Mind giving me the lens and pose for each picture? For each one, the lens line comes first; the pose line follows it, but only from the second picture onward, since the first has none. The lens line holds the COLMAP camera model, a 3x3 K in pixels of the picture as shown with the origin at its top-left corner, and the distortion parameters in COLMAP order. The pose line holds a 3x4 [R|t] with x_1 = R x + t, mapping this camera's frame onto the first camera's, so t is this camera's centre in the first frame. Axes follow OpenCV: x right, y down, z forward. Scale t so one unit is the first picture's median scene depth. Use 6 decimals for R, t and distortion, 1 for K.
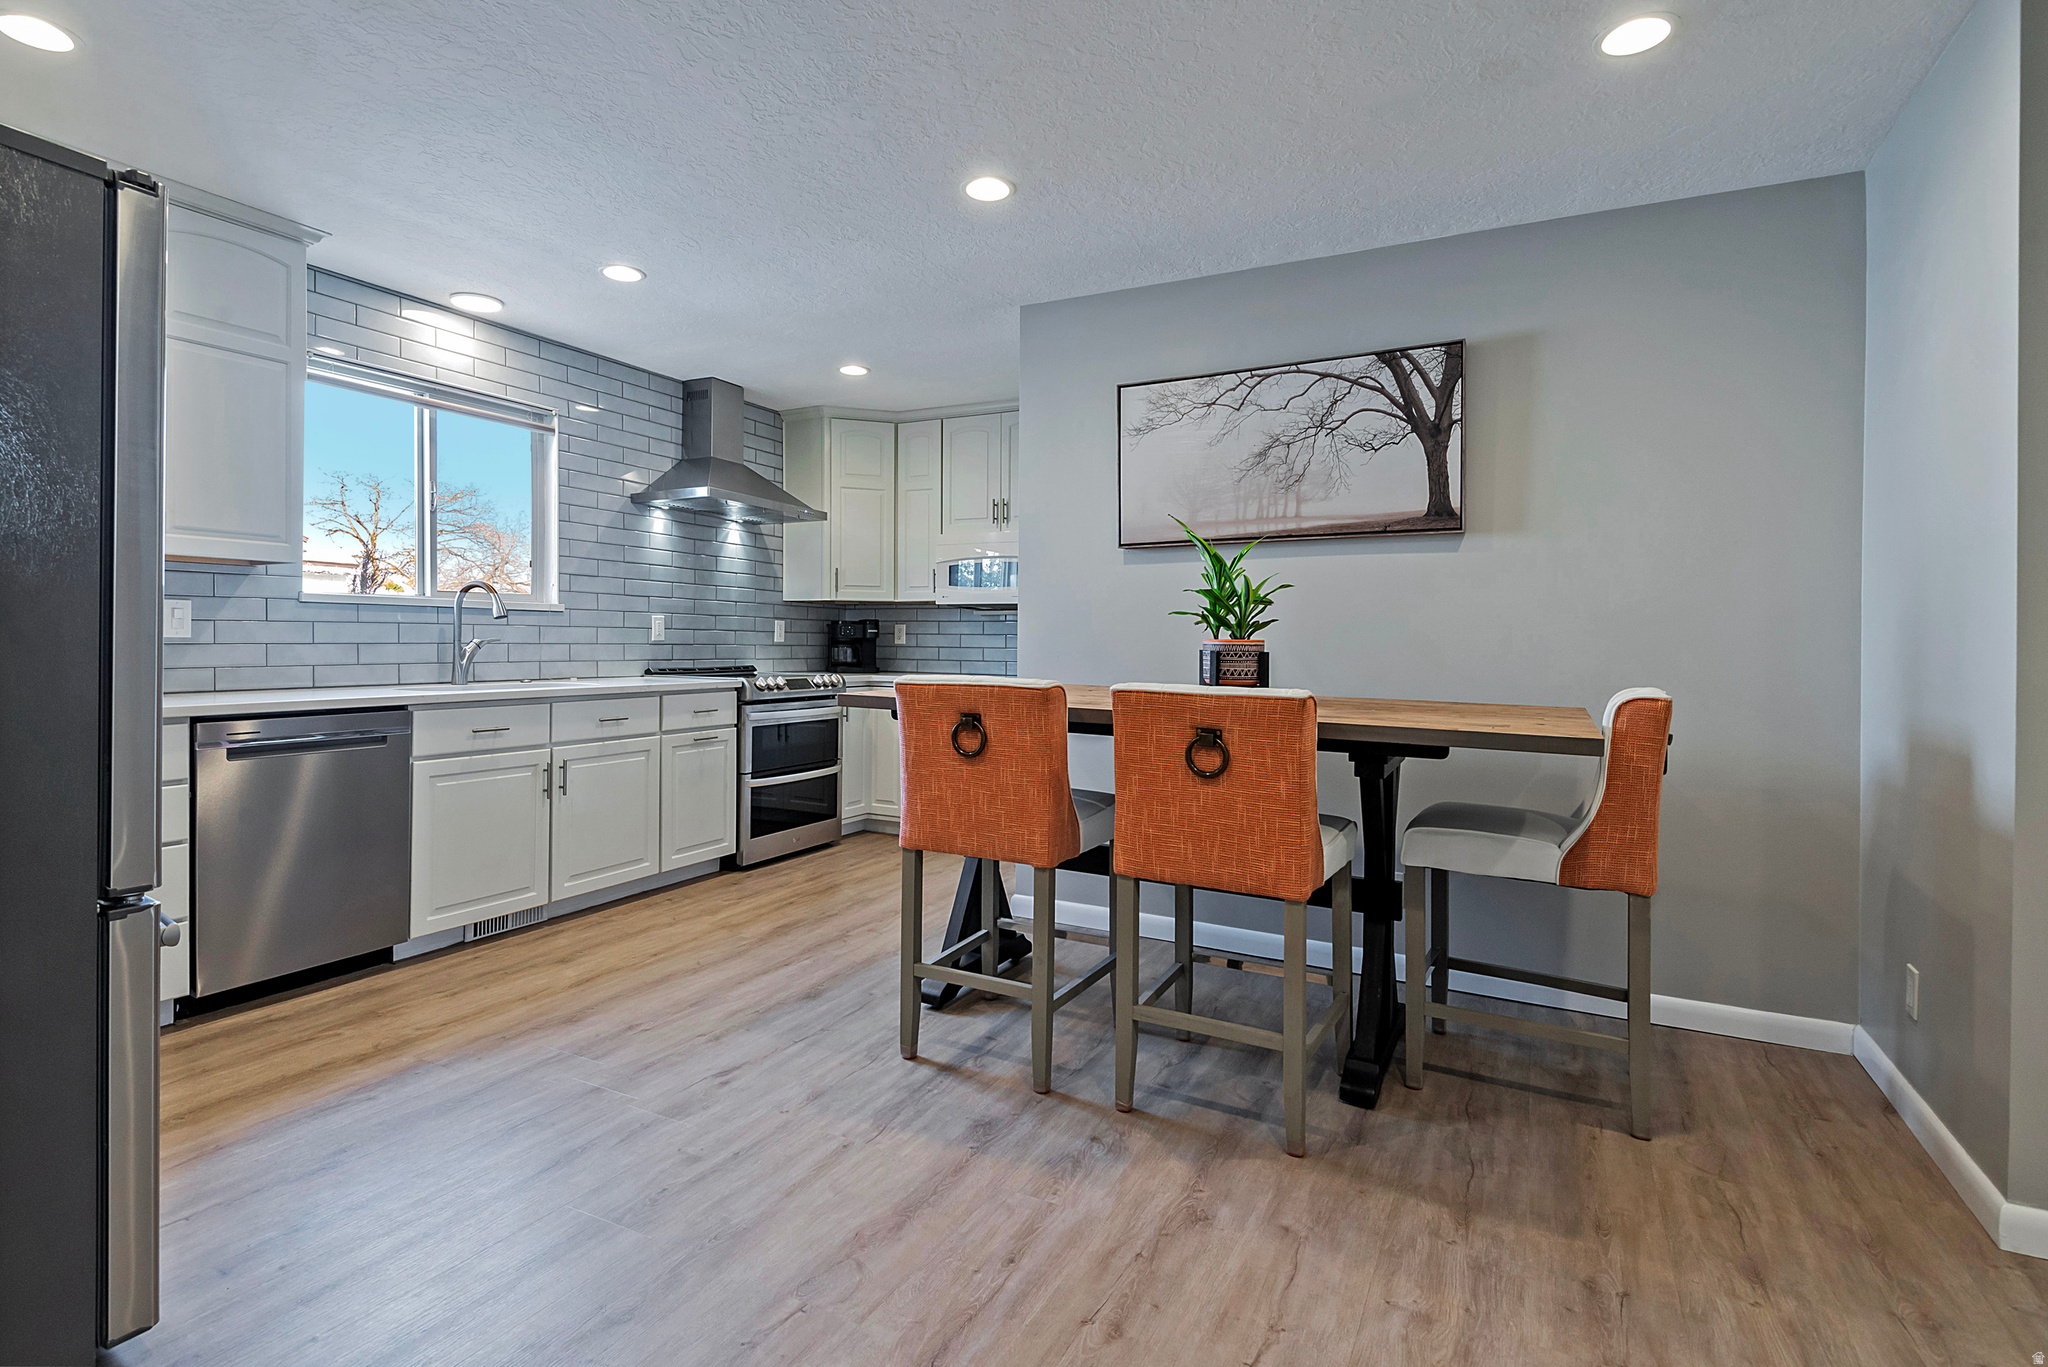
lens RADIAL K [[983.7, 0, 1015.5], [0, 983.7, 647.7], [0, 0, 1]] dist [0.017916, -0.011947]
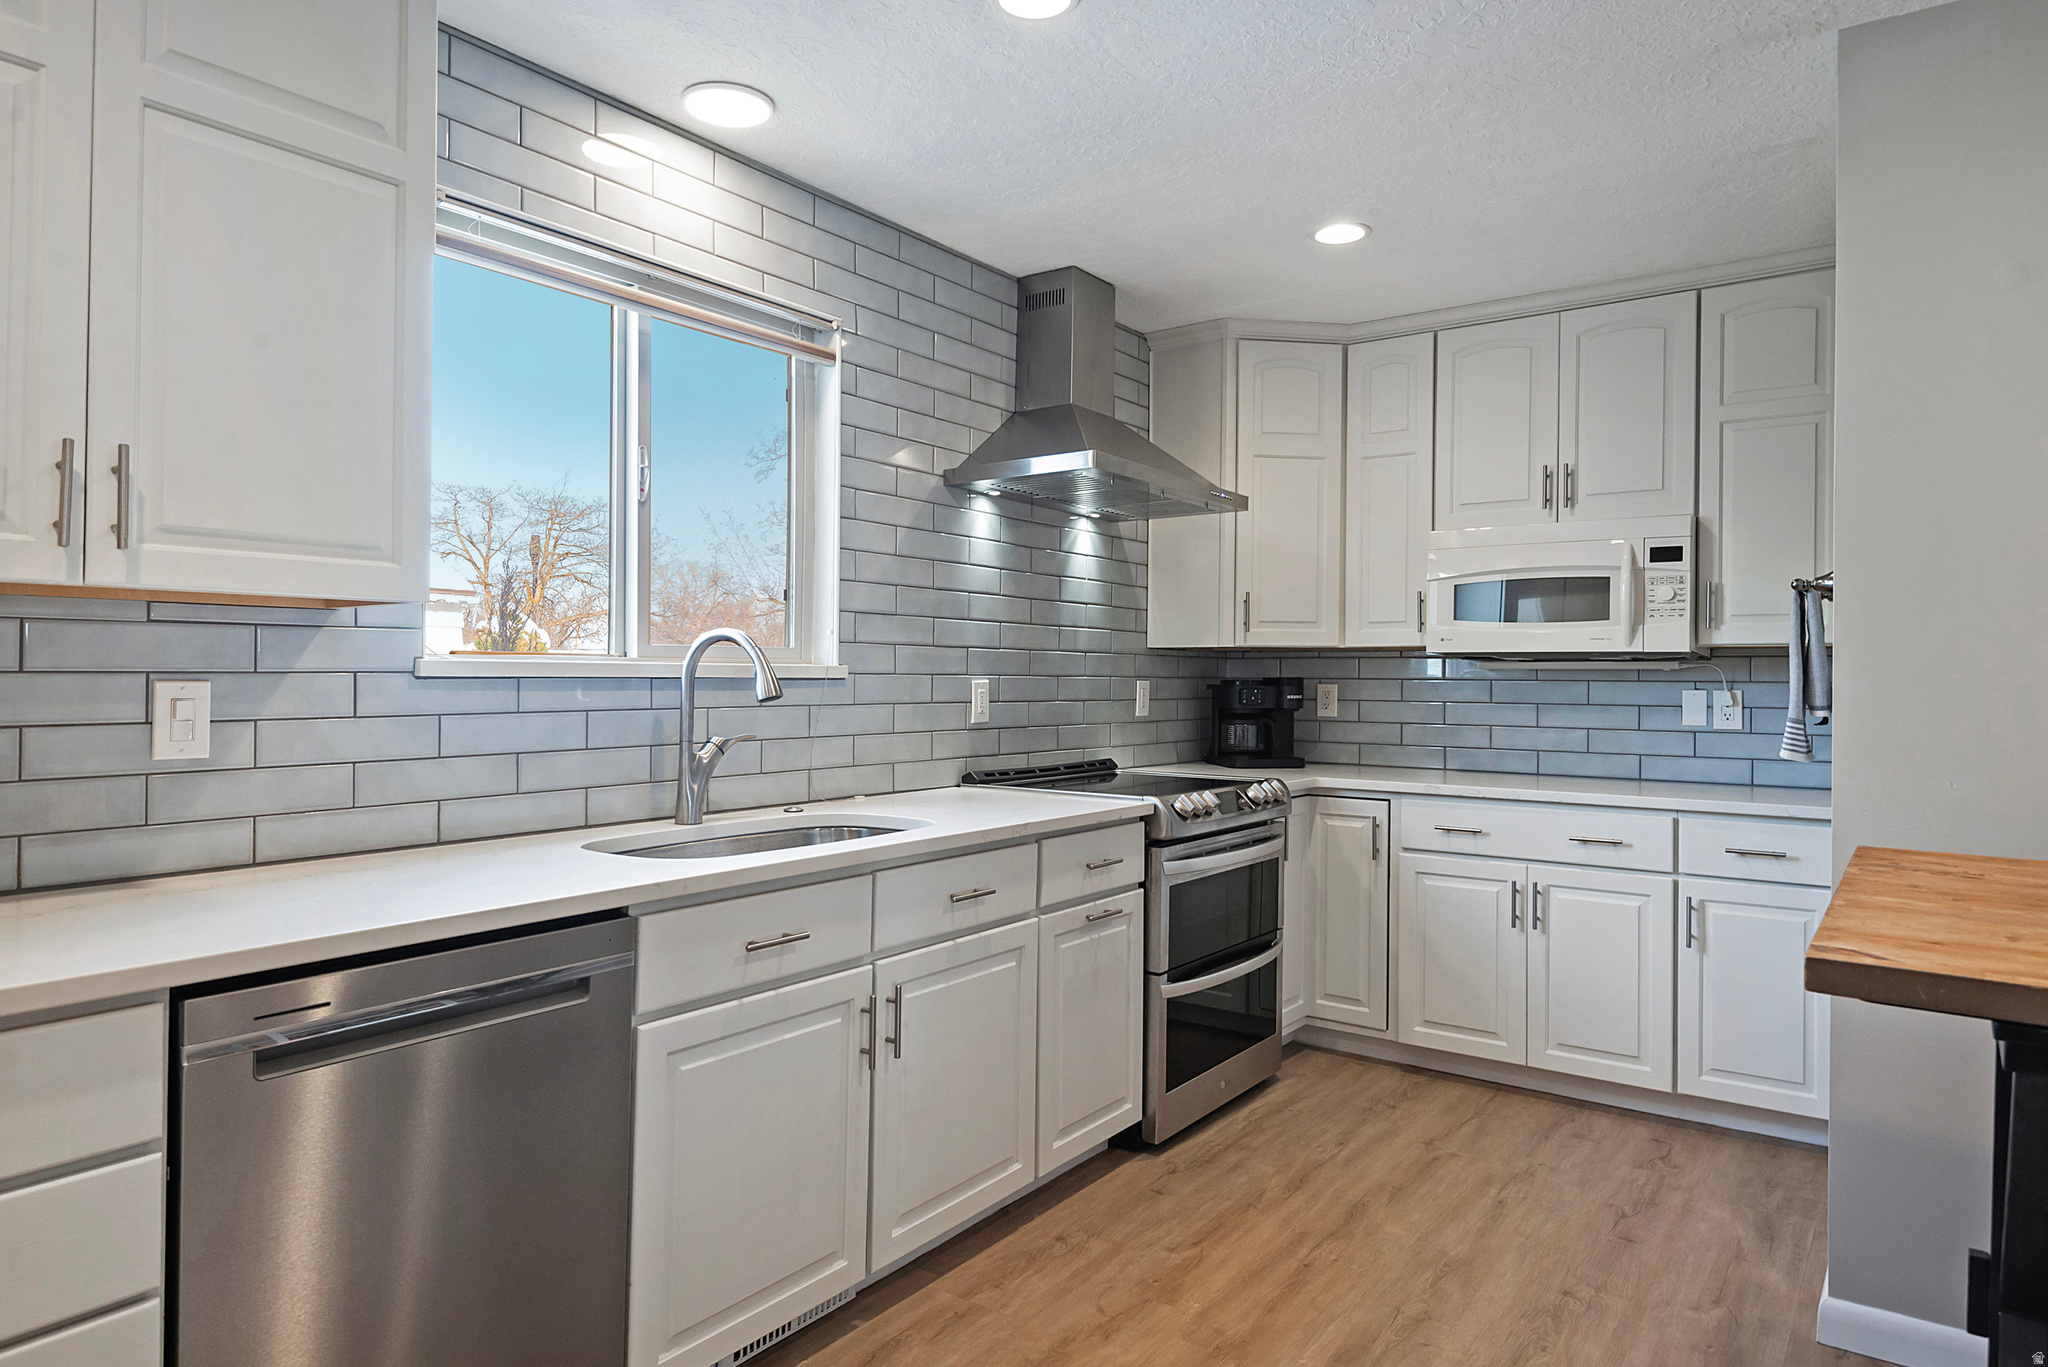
lens RADIAL K [[1198.8, 0, 1057.8], [0, 1198.8, 658.4], [0, 0, 1]] dist [0.023359, -0.004979]
pose [[0.991386, -0.005461, -0.130857, -0.325704], [0.002842, 0.999792, -0.020196, -0.044514], [0.130940, 0.019650, 0.991196, 0.443687]]
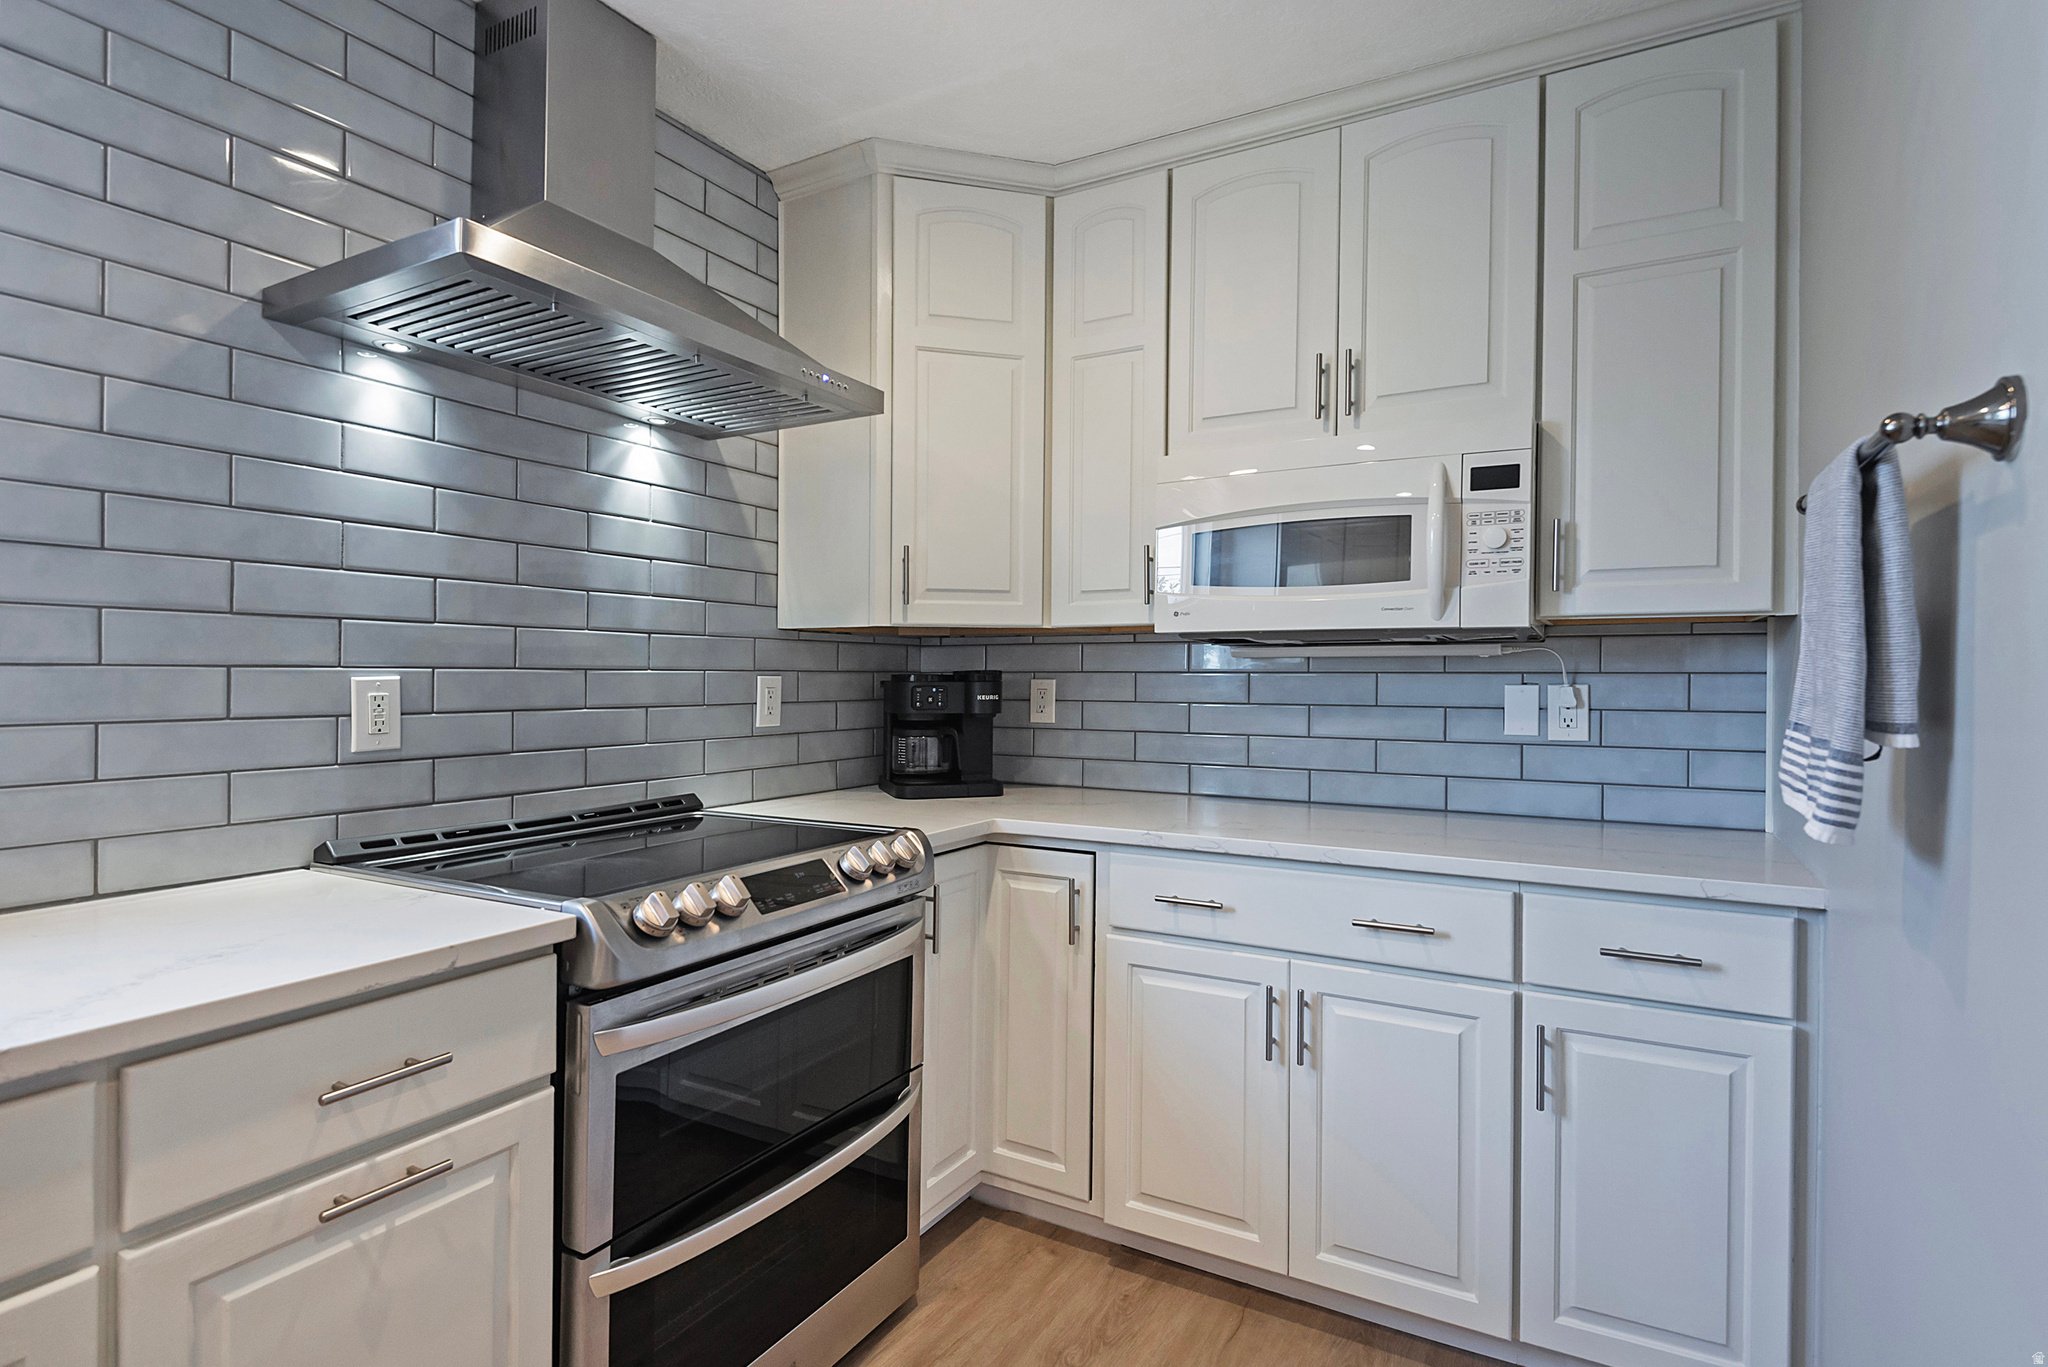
lens RADIAL K [[987.8, 0, 1065.2], [0, 987.8, 671.4], [0, 0, 1]] dist [0.010679, -0.004592]
pose [[0.999959, -0.007547, -0.004941, -0.185660], [0.007518, 0.999954, -0.005886, -0.043578], [0.004985, 0.005849, 0.999970, 0.966295]]
